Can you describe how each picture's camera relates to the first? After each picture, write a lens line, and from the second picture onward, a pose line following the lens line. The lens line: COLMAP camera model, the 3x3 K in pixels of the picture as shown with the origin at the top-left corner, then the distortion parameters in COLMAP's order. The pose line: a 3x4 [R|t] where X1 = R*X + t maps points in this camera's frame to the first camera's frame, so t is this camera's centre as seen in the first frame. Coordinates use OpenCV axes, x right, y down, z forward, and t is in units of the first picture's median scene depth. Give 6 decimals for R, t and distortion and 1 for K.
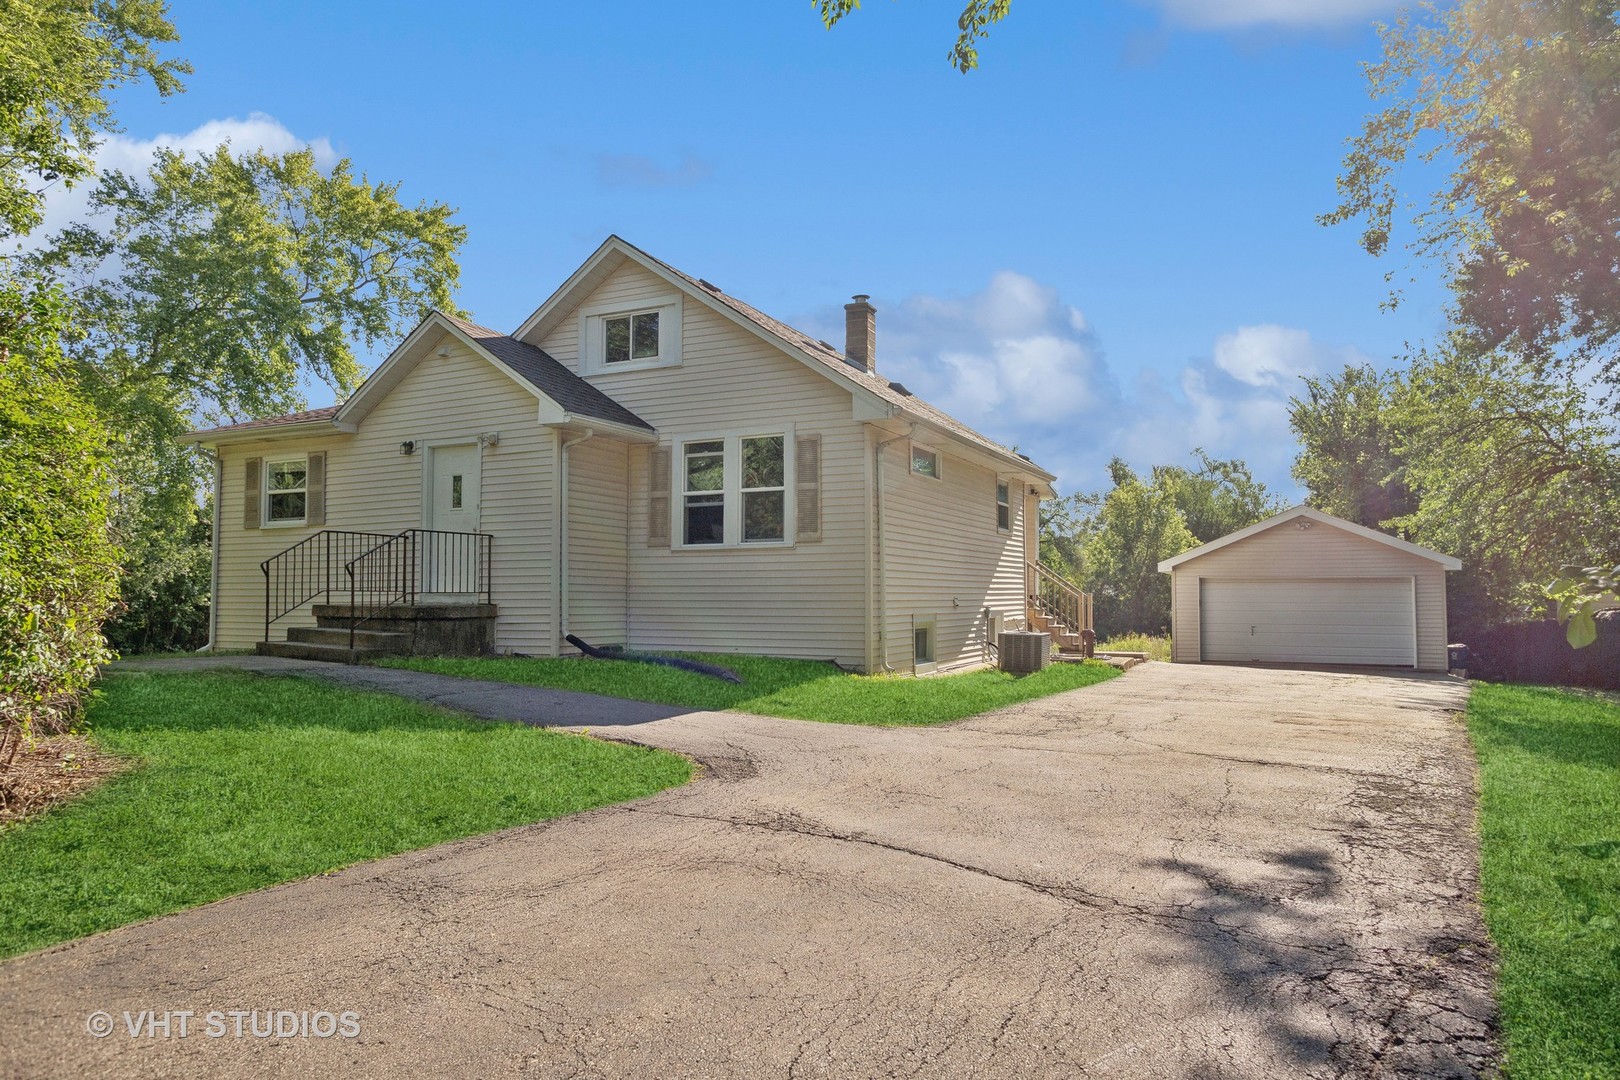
lens RADIAL K [[973.7, 0, 806.5], [0, 973.7, 484.4], [0, 0, 1]] dist [-0.035681, -0.000301]
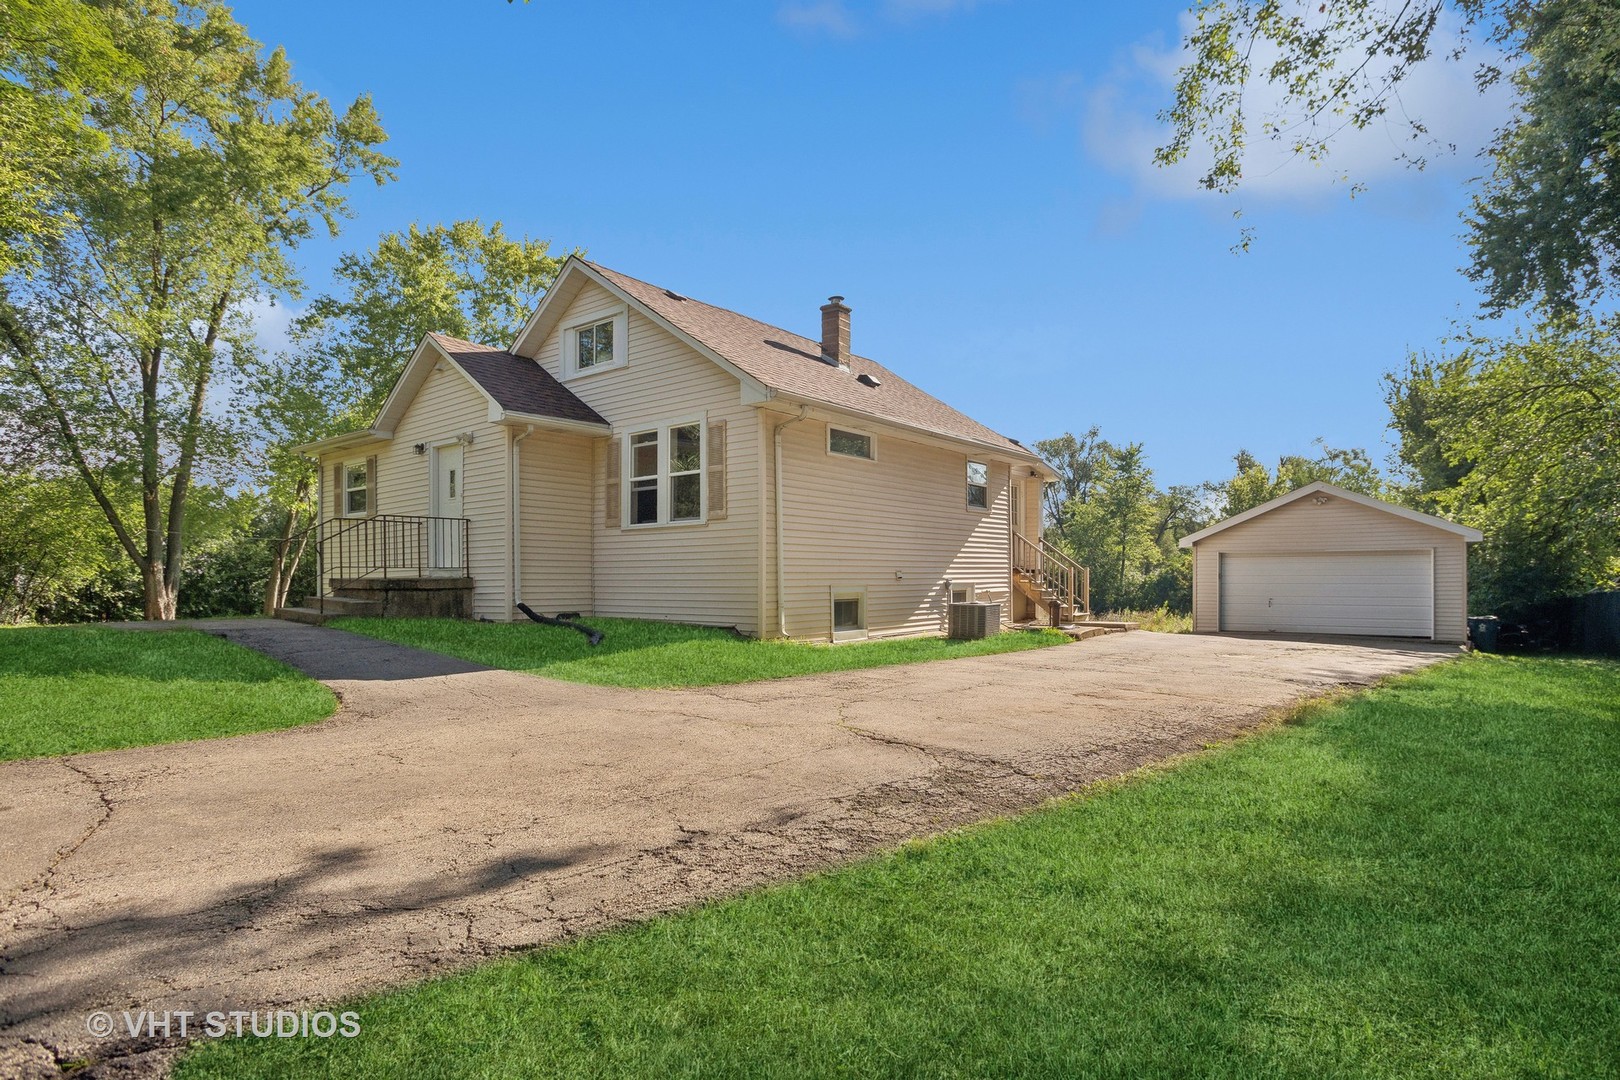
lens RADIAL K [[823.7, 0, 810.2], [0, 823.7, 519.5], [0, 0, 1]] dist [-0.075195, 0.037435]
pose [[0.981730, -0.019464, -0.189279, 0.253408], [0.027758, 0.998763, 0.041265, 0.021757], [0.188242, -0.045765, 0.981056, 0.100410]]
